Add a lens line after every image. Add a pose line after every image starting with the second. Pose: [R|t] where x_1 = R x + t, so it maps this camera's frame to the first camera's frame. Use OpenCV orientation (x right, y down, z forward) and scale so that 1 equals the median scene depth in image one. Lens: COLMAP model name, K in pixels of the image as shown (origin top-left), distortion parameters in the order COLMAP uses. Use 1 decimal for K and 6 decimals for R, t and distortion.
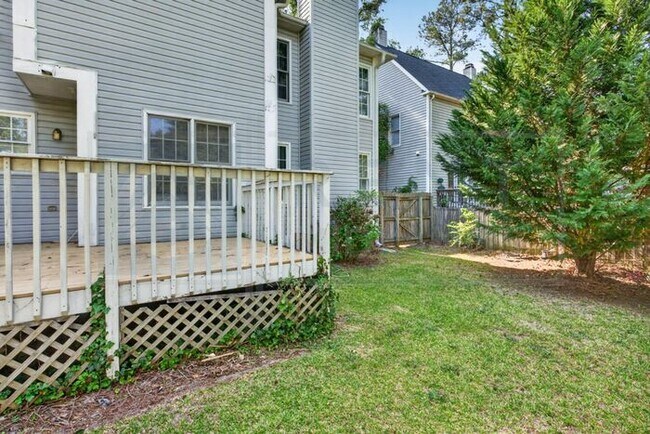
lens RADIAL K [[314.4, 0, 327.0], [0, 314.4, 205.0], [0, 0, 1]] dist [-0.000643, -0.000856]
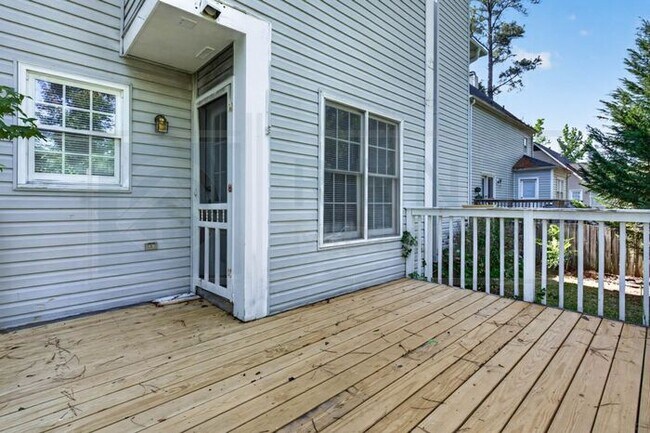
lens RADIAL K [[314.4, 0, 327.0], [0, 314.4, 204.5], [0, 0, 1]] dist [-0.000643, -0.000856]
pose [[0.988699, 0.011373, 0.149482, -1.081941], [-0.011146, 0.999935, -0.002359, -0.121939], [-0.149499, 0.000666, 0.988762, 0.599576]]
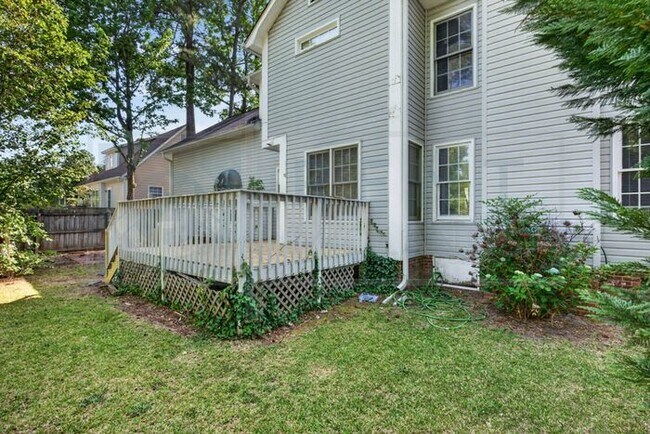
lens RADIAL K [[305.2, 0, 325.0], [0, 305.2, 217.0], [0, 0, 1]] dist [0.001206, -0.000417]
pose [[0.282277, 0.009197, -0.959289, 1.230875], [-0.008958, 0.999936, 0.006951, -0.030792], [0.959291, 0.006631, 0.282341, 1.144220]]
